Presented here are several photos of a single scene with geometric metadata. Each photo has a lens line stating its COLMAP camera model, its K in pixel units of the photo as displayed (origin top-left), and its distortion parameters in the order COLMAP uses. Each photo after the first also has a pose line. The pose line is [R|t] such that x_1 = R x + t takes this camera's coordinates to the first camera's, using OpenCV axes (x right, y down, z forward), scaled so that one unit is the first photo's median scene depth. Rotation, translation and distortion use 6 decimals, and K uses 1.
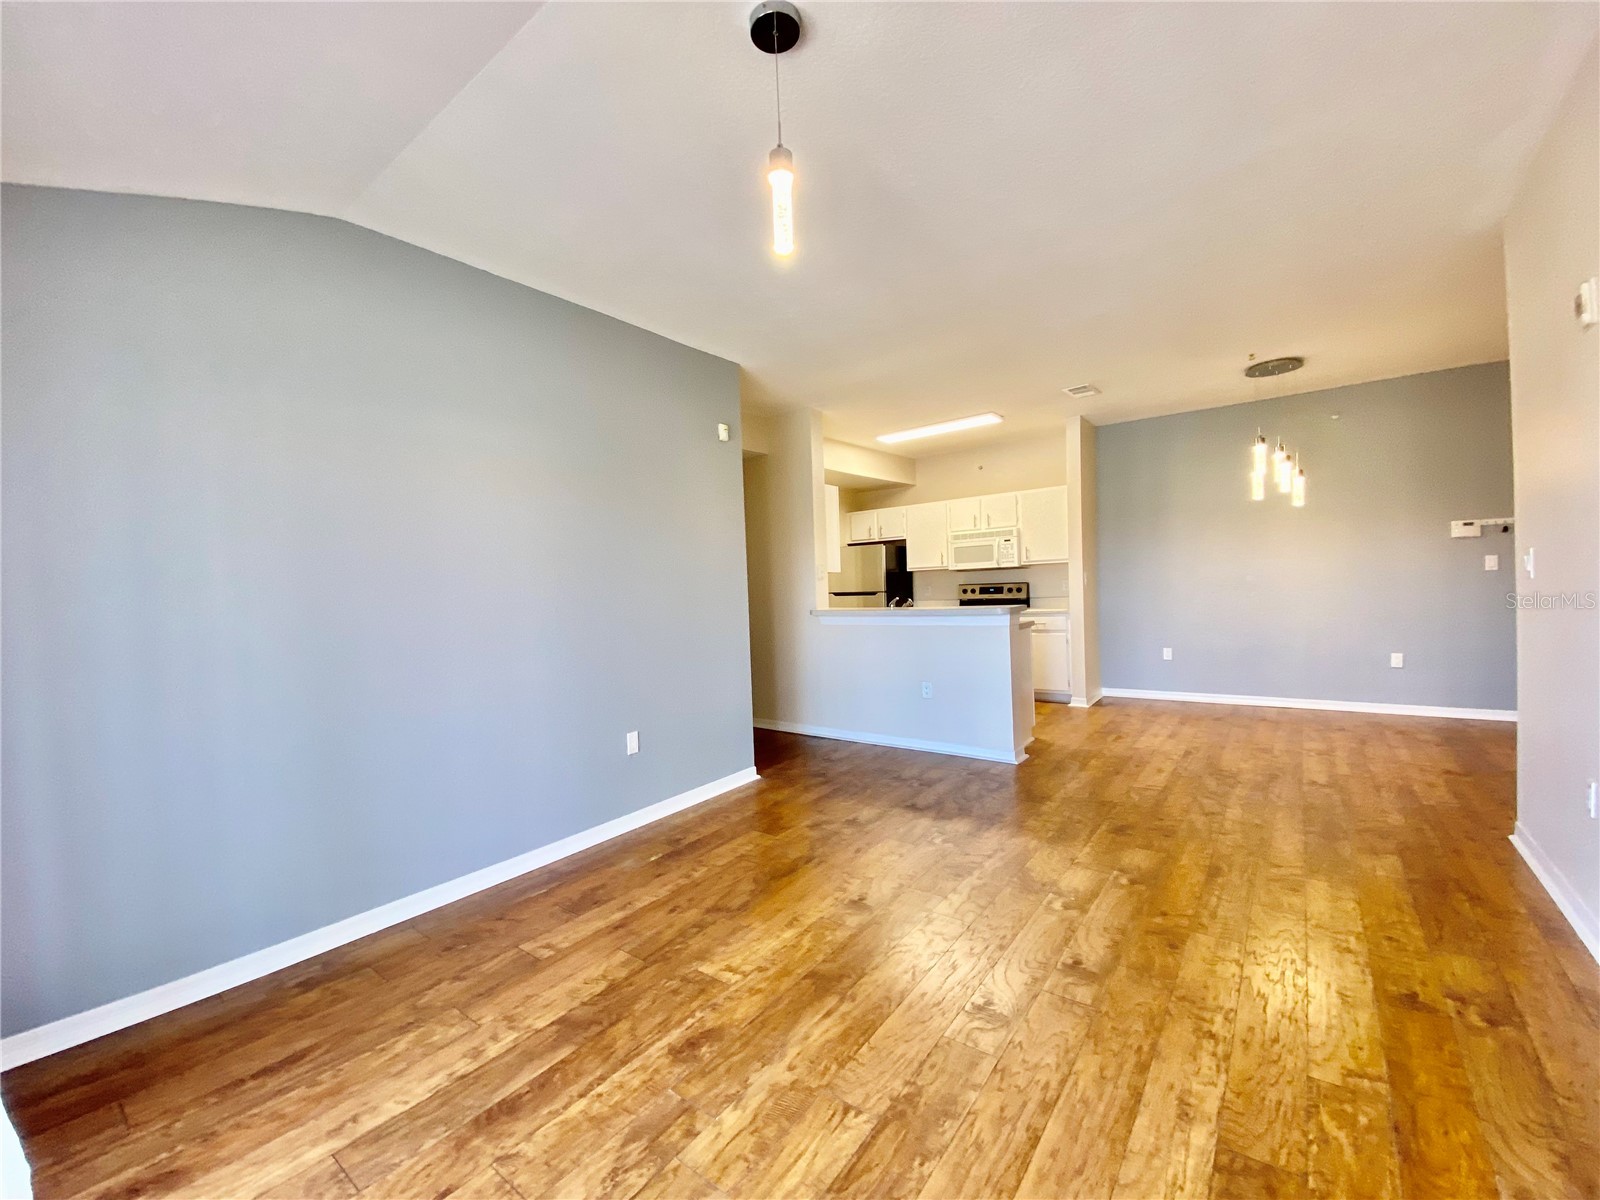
lens RADIAL K [[646.6, 0, 788.1], [0, 646.6, 606.1], [0, 0, 1]] dist [0.024199, -0.020125]
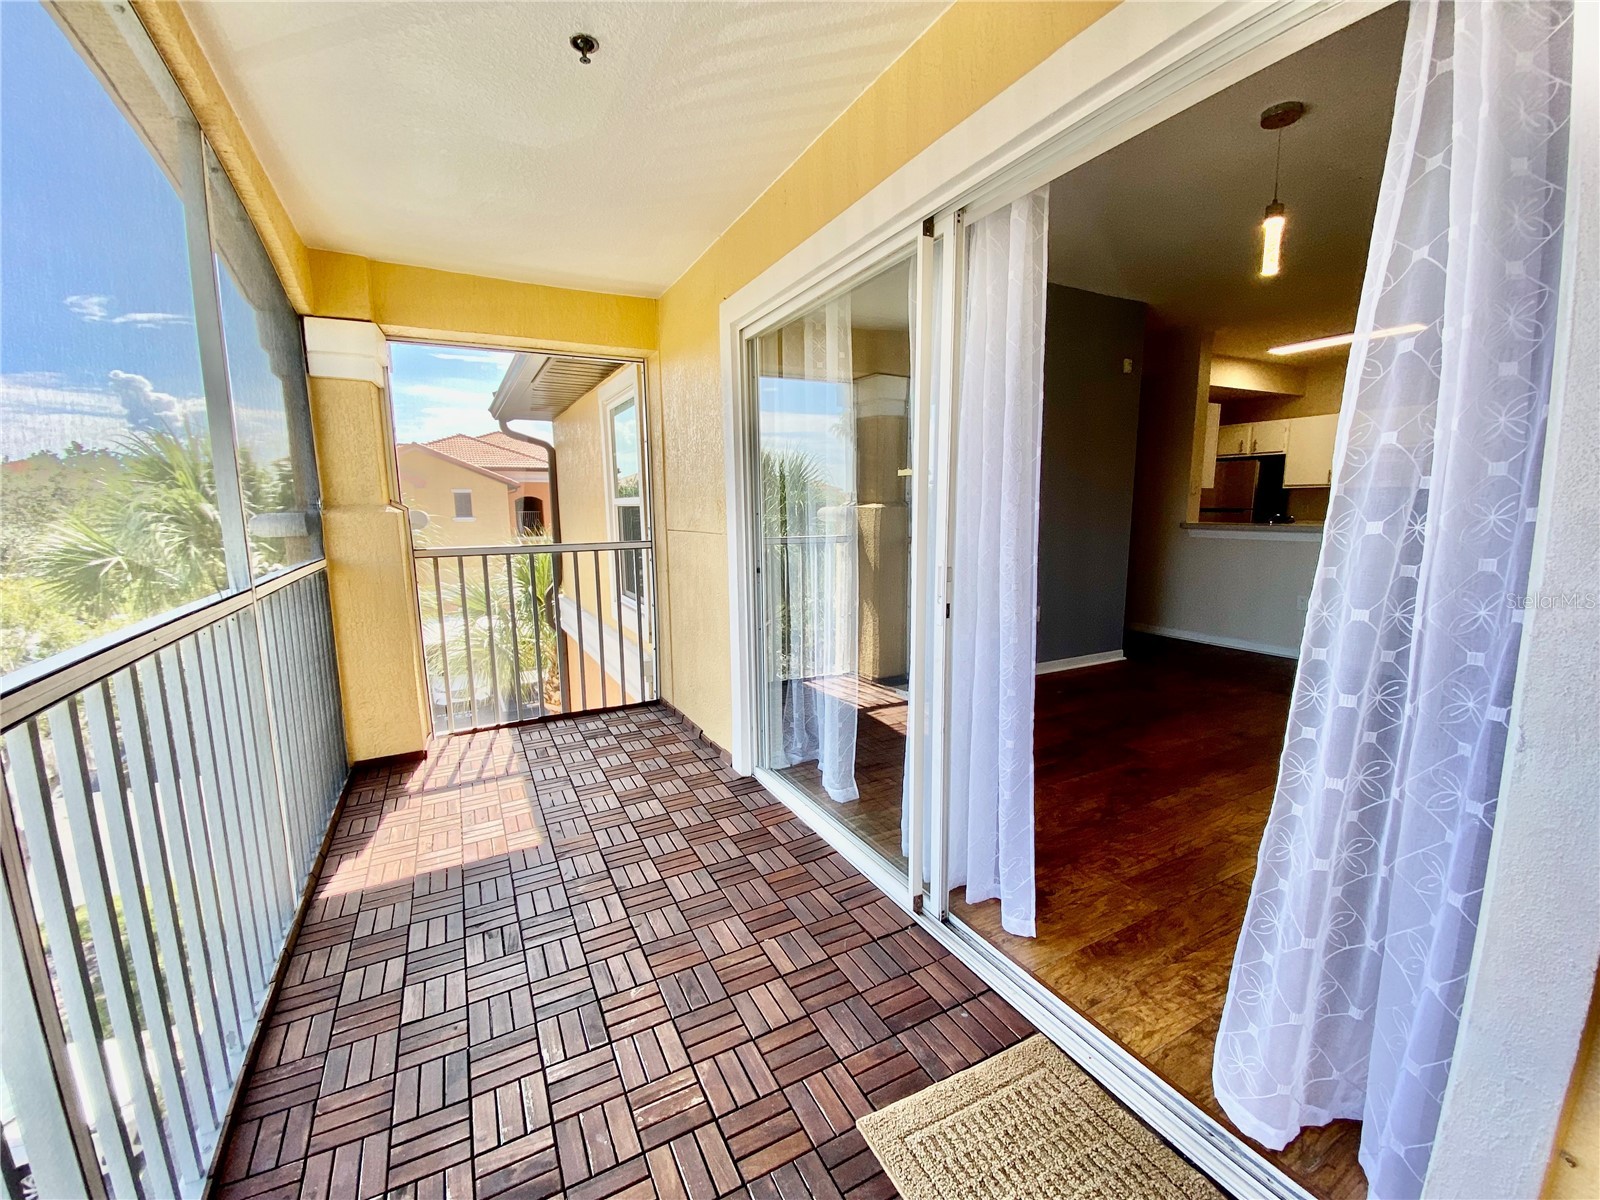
lens RADIAL K [[651.5, 0, 789.5], [0, 651.5, 602.2], [0, 0, 1]] dist [0.018236, -0.019142]
pose [[0.908154, 0.090614, -0.408713, -0.163620], [-0.038231, 0.990165, 0.134577, 0.024645], [0.416888, -0.106591, 0.902686, -0.457599]]
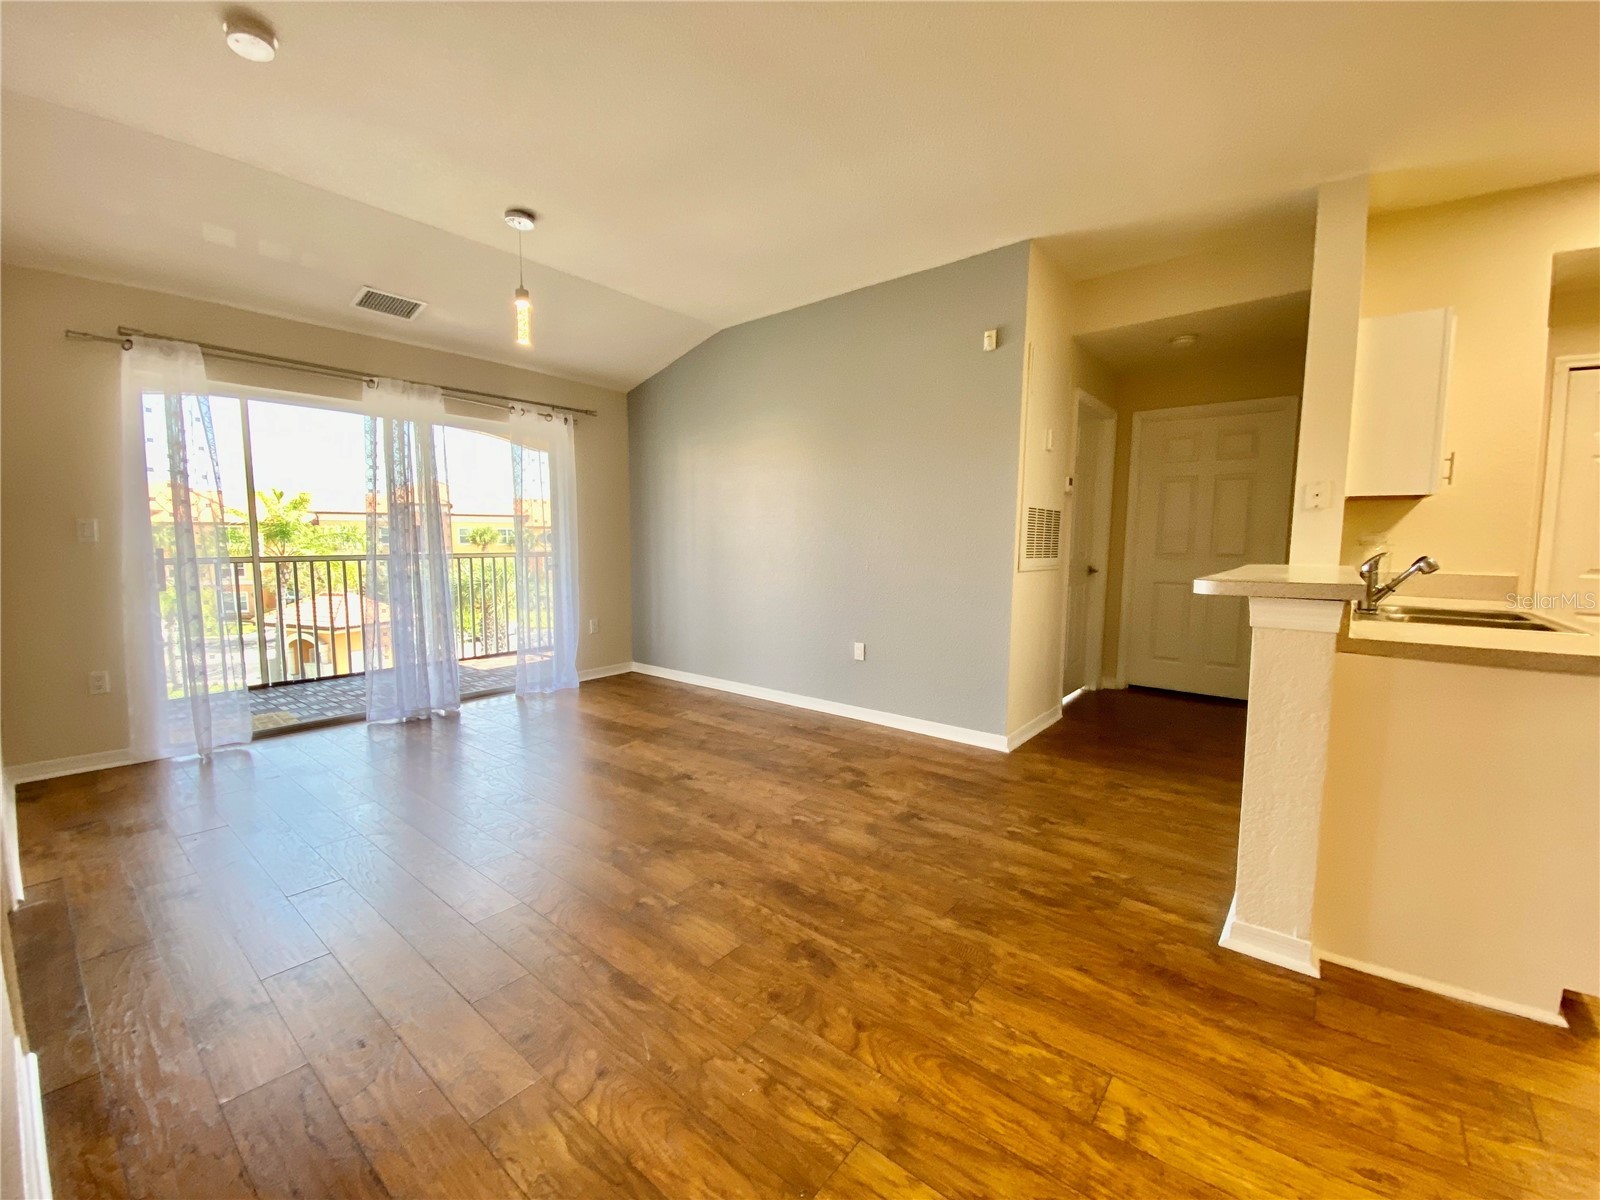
lens RADIAL K [[651.5, 0, 789.5], [0, 651.5, 602.2], [0, 0, 1]] dist [0.018236, -0.019142]
pose [[-0.033643, 0.136436, -0.990078, 0.986841], [-0.032273, 0.989973, 0.137518, -0.042321], [0.998913, 0.036579, -0.028902, 0.931414]]
